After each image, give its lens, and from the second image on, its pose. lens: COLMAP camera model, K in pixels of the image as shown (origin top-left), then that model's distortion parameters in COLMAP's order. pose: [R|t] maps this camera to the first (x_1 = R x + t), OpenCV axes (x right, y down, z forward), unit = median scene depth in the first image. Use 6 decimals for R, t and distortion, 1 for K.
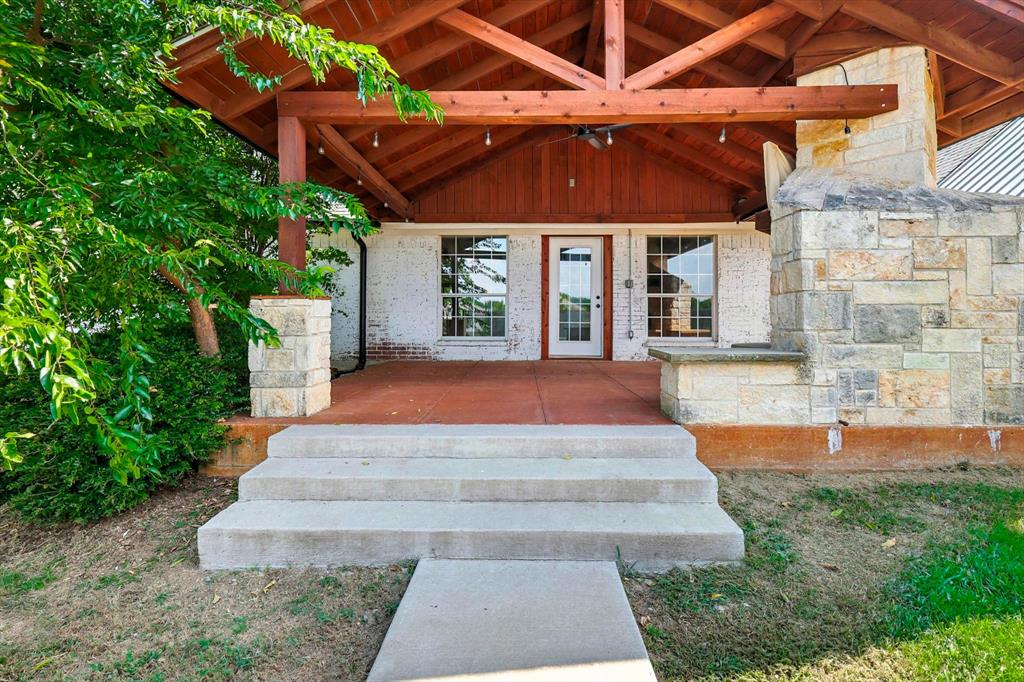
lens RADIAL K [[477.7, 0, 512.0], [0, 477.7, 325.7], [0, 0, 1]] dist [0.001593, 0.000420]
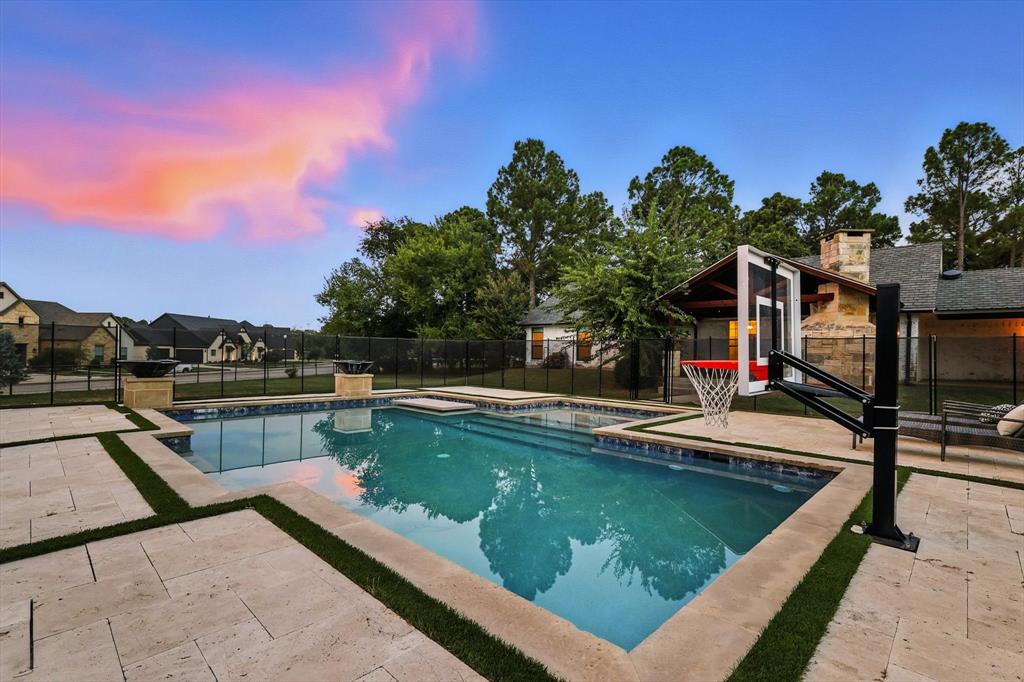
lens RADIAL K [[465.7, 0, 509.9], [0, 465.7, 342.4], [0, 0, 1]] dist [0.001703, 0.000759]
pose [[0.731469, -0.001224, -0.681874, 1.379635], [-0.023253, 0.999372, -0.026738, 0.021254], [0.681478, 0.035414, 0.730981, -3.158634]]
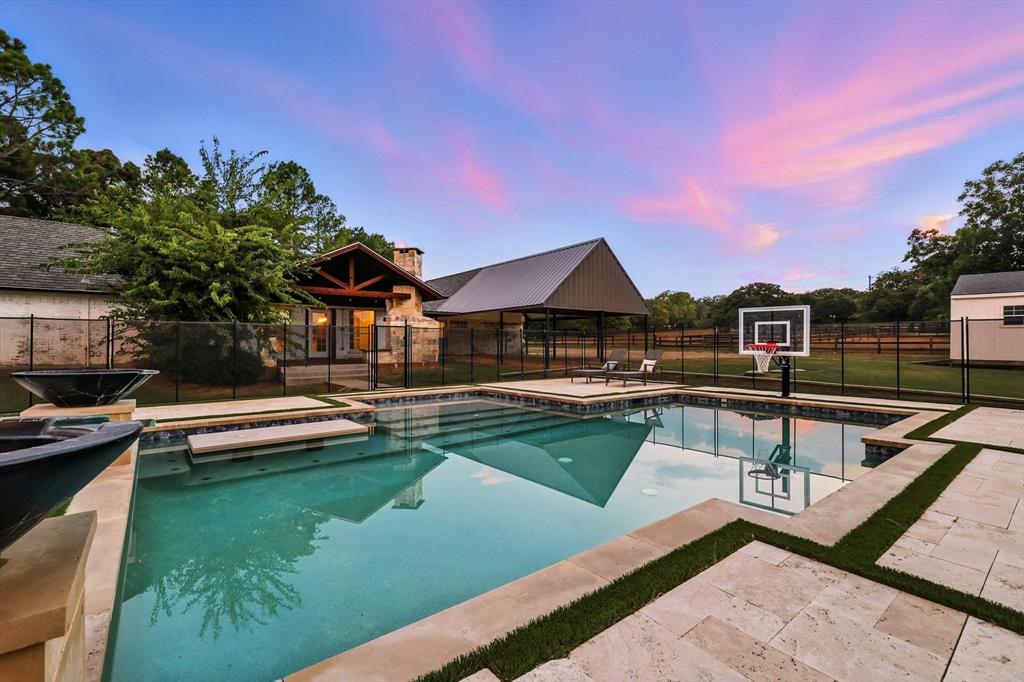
lens RADIAL K [[465.7, 0, 509.9], [0, 465.7, 342.4], [0, 0, 1]] dist [0.001703, 0.000759]
pose [[0.772999, 0.002471, 0.634403, -1.354465], [0.005529, 0.999928, -0.010632, 0.036973], [-0.634383, 0.011726, 0.772930, -3.159110]]
